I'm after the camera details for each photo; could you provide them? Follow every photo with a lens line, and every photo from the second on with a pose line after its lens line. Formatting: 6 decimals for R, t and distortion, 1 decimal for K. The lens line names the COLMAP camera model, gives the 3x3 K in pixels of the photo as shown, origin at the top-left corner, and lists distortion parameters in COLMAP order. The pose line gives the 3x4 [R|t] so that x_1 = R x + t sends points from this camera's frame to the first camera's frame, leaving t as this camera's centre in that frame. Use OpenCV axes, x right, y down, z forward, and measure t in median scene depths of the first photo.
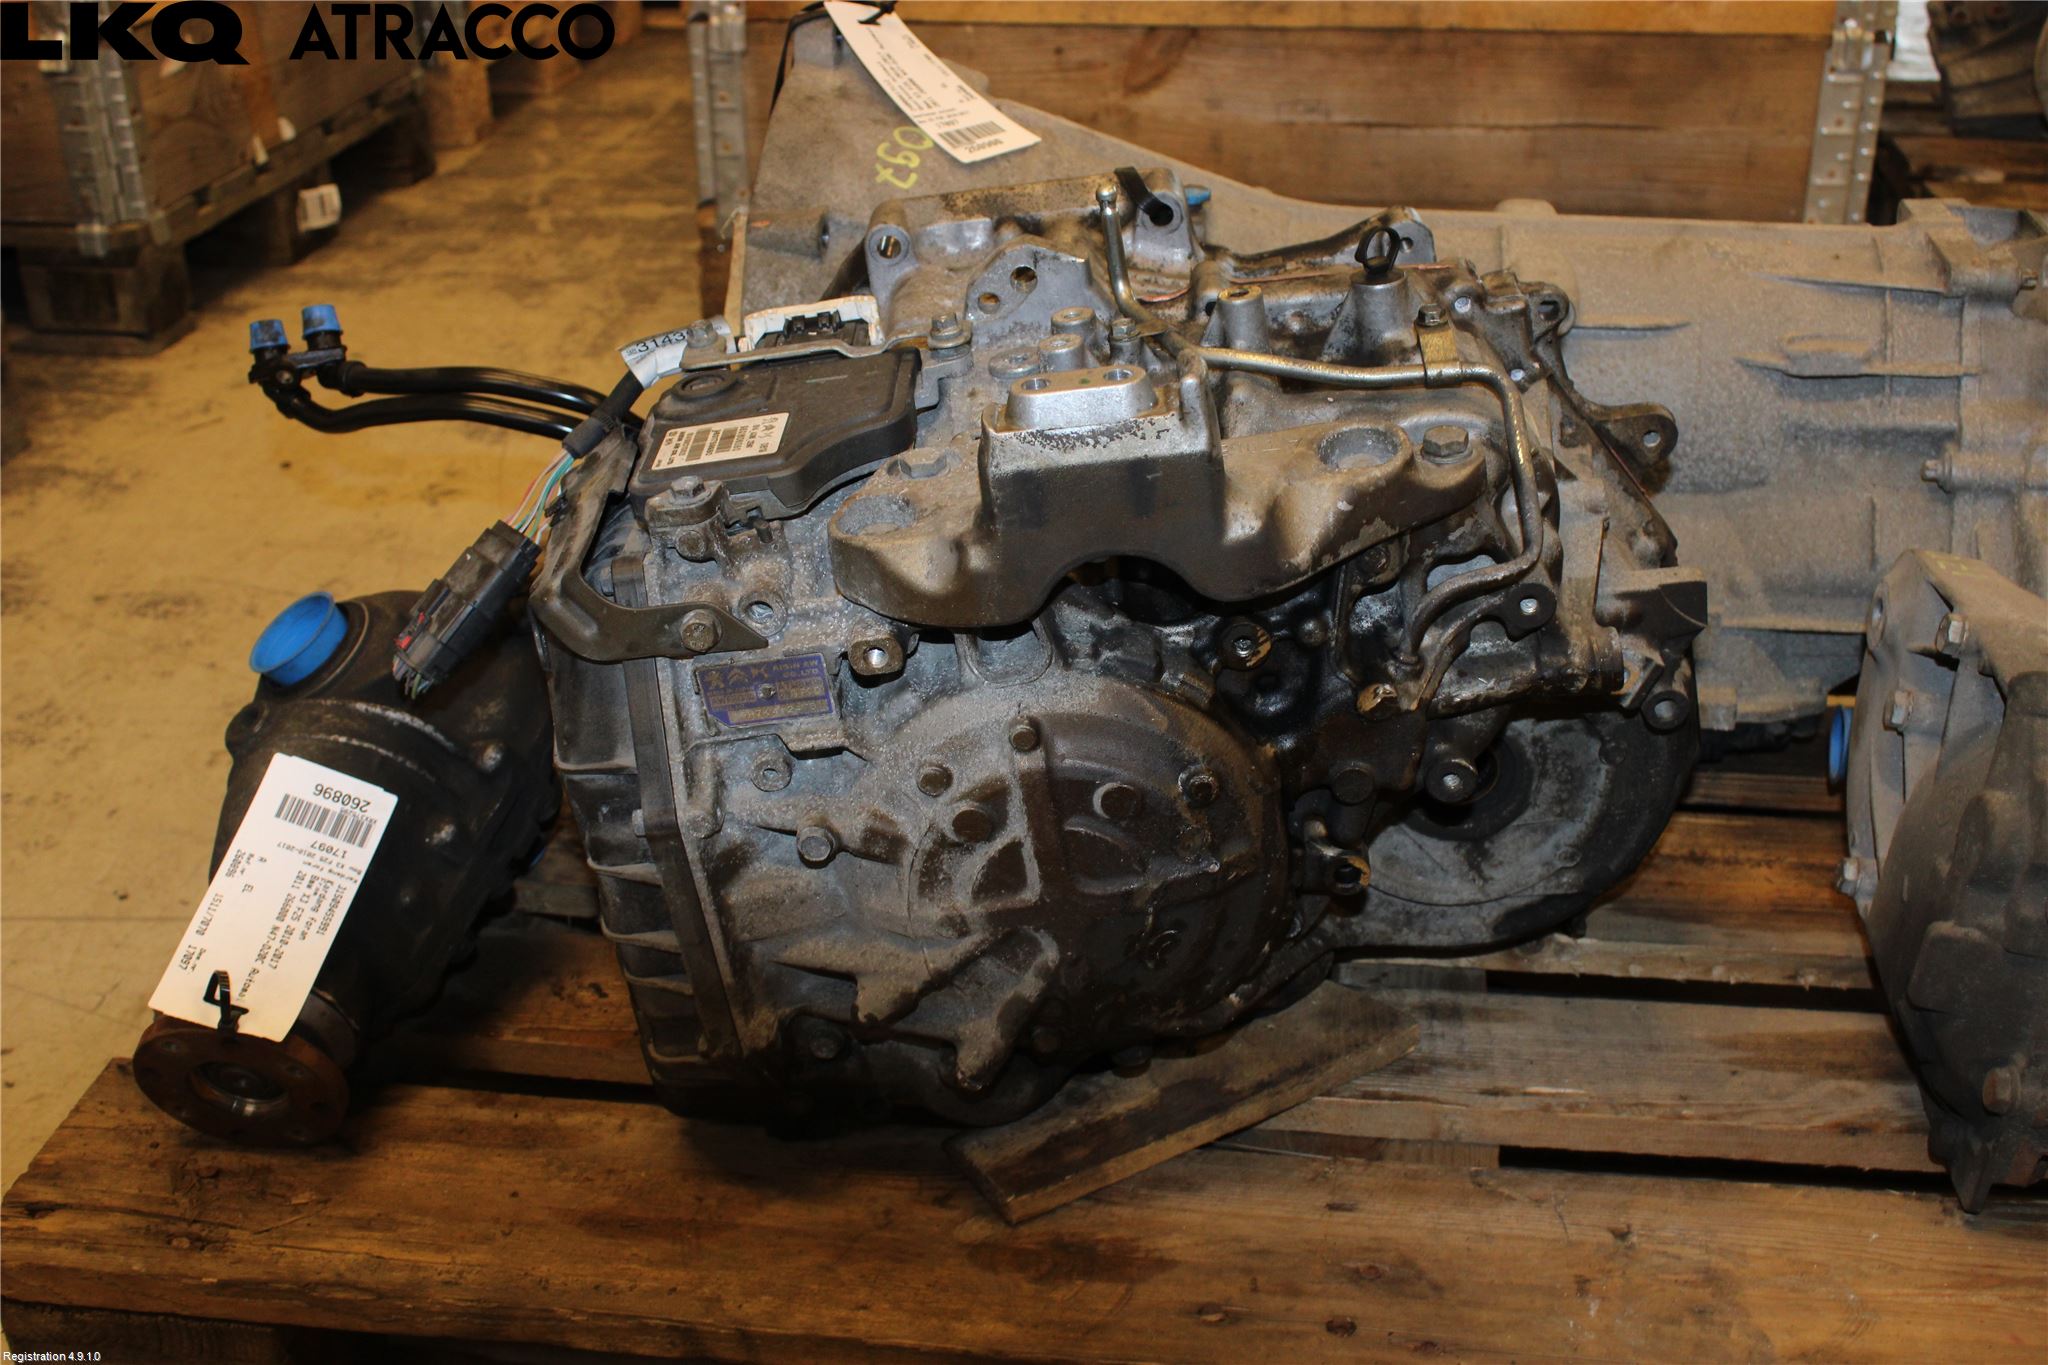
lens RADIAL K [[2392.7, 0, 1020.0], [0, 2392.7, 683.5], [0, 0, 1]] dist [-0.017903, 0.000000]
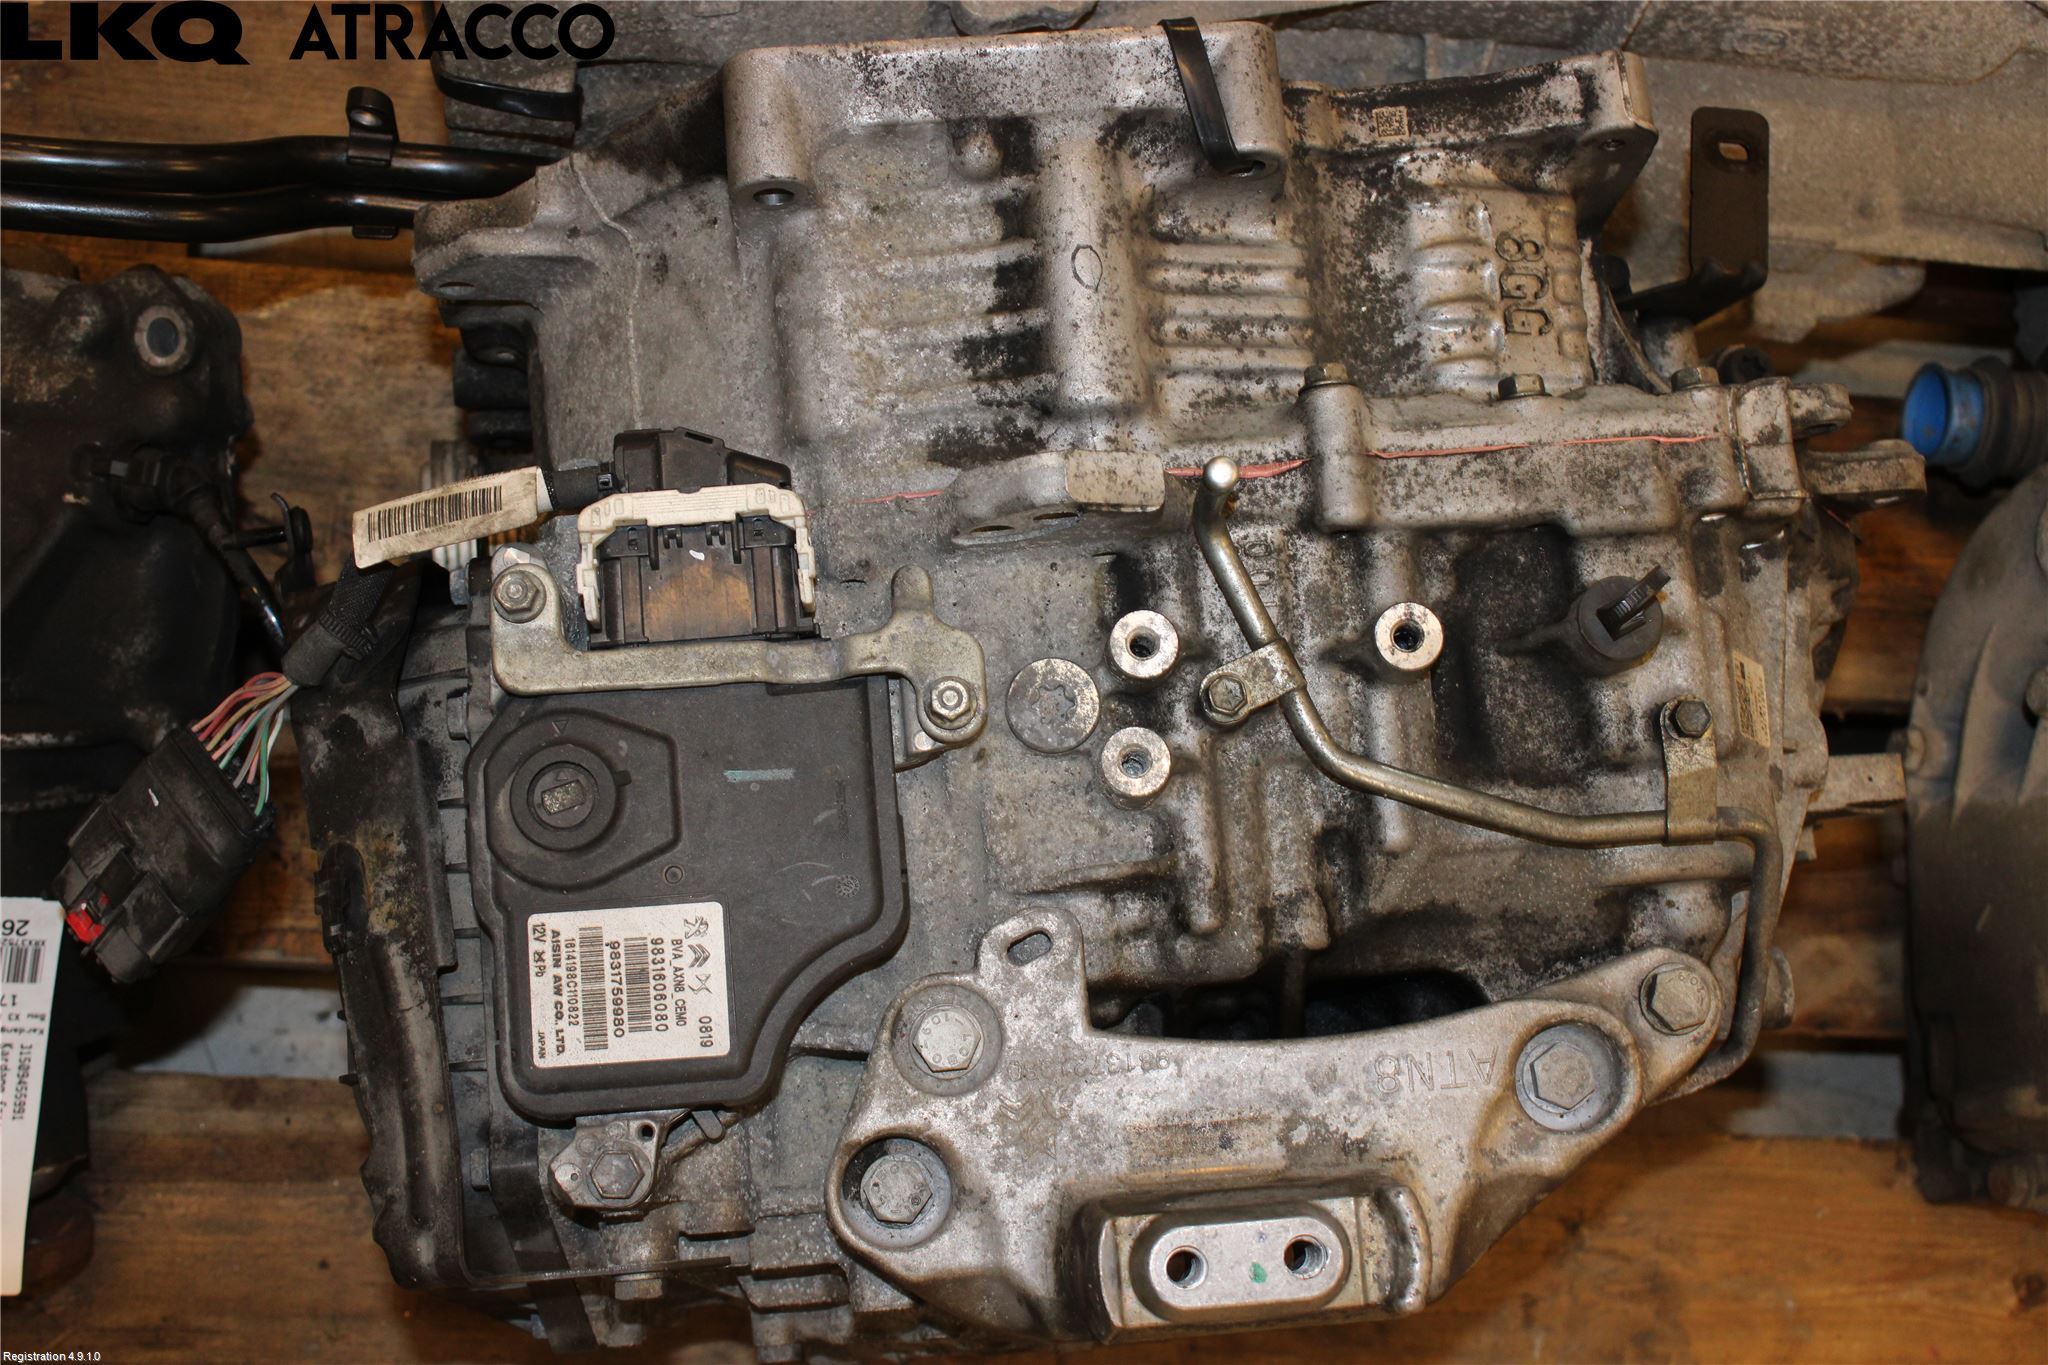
lens RADIAL K [[2731.2, 0, 1028.5], [0, 2731.2, 681.4], [0, 0, 1]] dist [-0.012176, 0.000000]
pose [[0.976454, -0.078156, 0.201072, -0.148582], [-0.109456, 0.623688, 0.773972, -0.681632], [-0.185896, -0.777757, 0.600448, 0.548362]]
